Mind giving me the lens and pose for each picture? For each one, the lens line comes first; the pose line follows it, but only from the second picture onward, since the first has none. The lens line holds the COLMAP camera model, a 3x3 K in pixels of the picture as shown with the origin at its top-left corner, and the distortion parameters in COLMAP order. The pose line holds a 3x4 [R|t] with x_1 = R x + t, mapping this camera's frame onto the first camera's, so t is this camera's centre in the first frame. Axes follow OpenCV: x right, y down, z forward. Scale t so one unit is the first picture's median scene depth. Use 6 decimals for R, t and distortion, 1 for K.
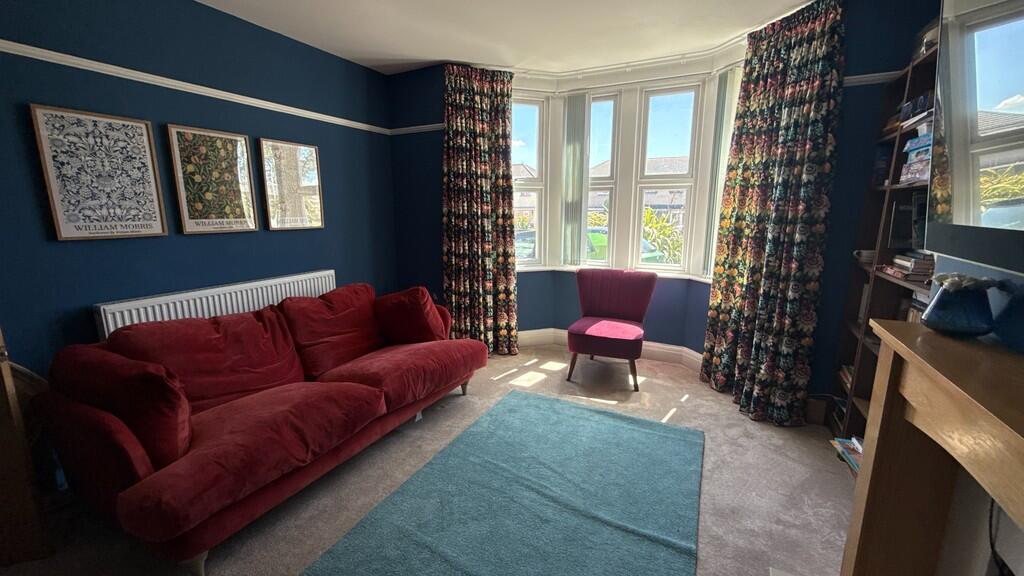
lens RADIAL K [[409.4, 0, 510.6], [0, 409.4, 285.9], [0, 0, 1]] dist [0.000697, -0.000155]
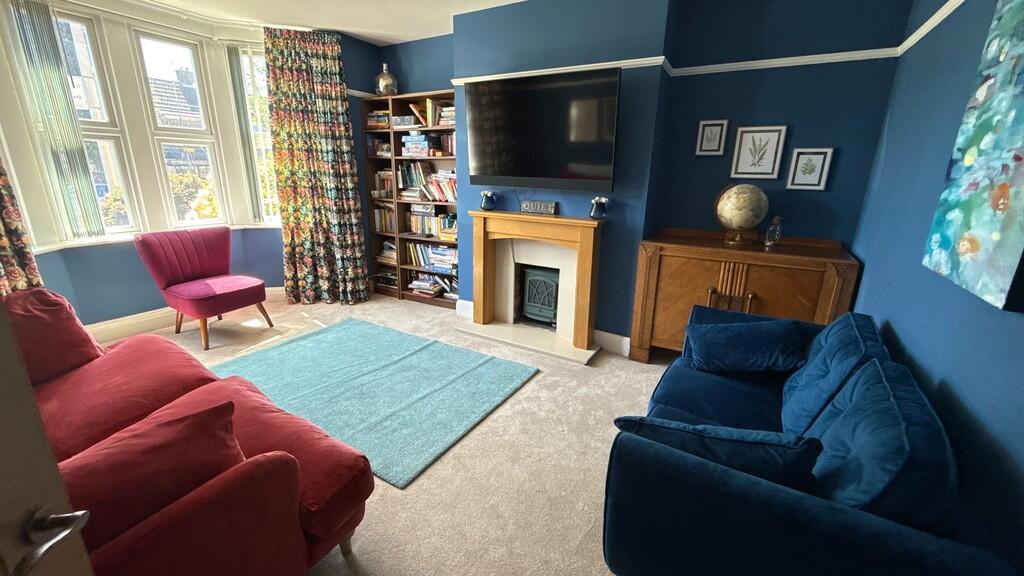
lens RADIAL K [[409.4, 0, 513.1], [0, 409.4, 287.7], [0, 0, 1]] dist [0.000697, -0.000155]
pose [[0.041134, -0.270027, 0.961974, -0.848426], [0.166941, 0.951112, 0.259840, -0.039391], [-0.985108, 0.149905, 0.084202, 0.243669]]
